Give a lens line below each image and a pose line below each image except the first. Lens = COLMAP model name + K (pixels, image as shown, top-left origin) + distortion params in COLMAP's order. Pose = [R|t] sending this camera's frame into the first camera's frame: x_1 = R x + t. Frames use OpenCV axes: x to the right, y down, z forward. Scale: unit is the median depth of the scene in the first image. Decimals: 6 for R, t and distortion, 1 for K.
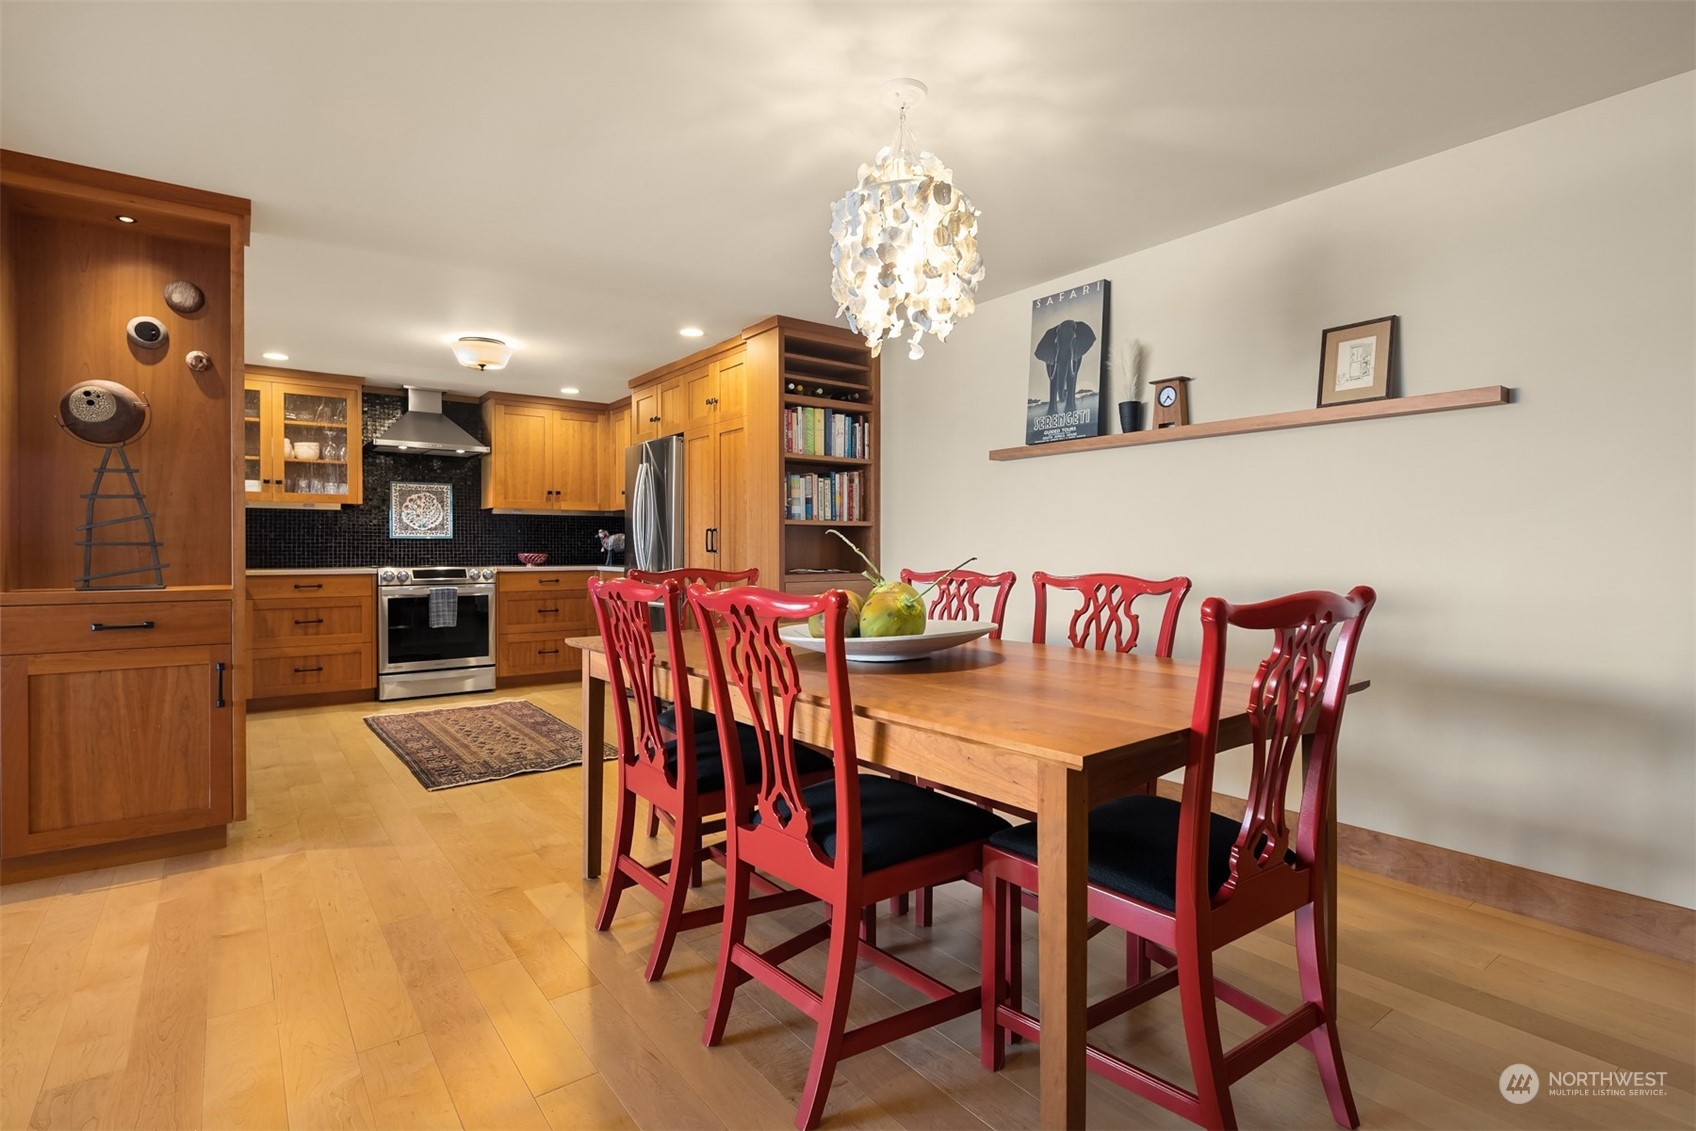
lens RADIAL K [[829.2, 0, 845.7], [0, 829.2, 561.6], [0, 0, 1]] dist [0.004892, -0.004601]
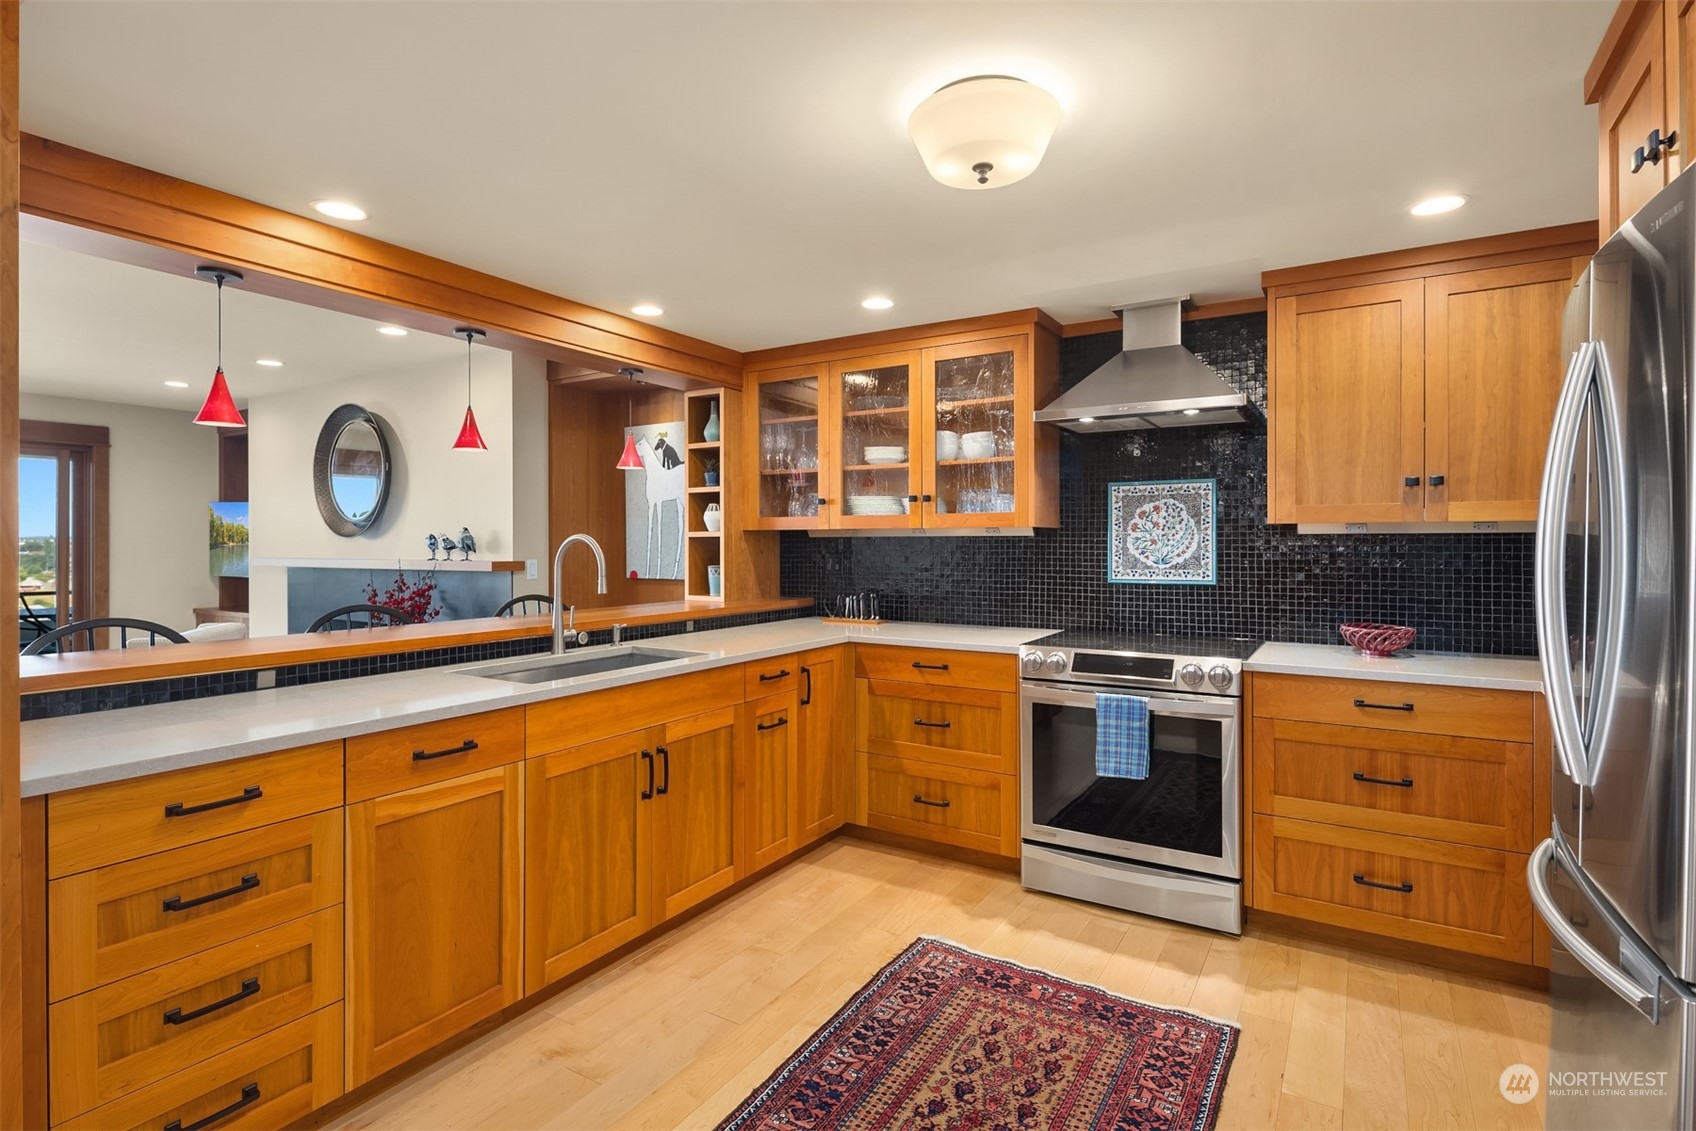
lens RADIAL K [[829.2, 0, 844.7], [0, 829.2, 544.3], [0, 0, 1]] dist [0.004892, -0.004601]
pose [[0.371667, -0.003143, -0.928361, -0.089242], [-0.011442, 0.999903, -0.007966, -0.049649], [0.928296, 0.013583, 0.371595, 0.641714]]
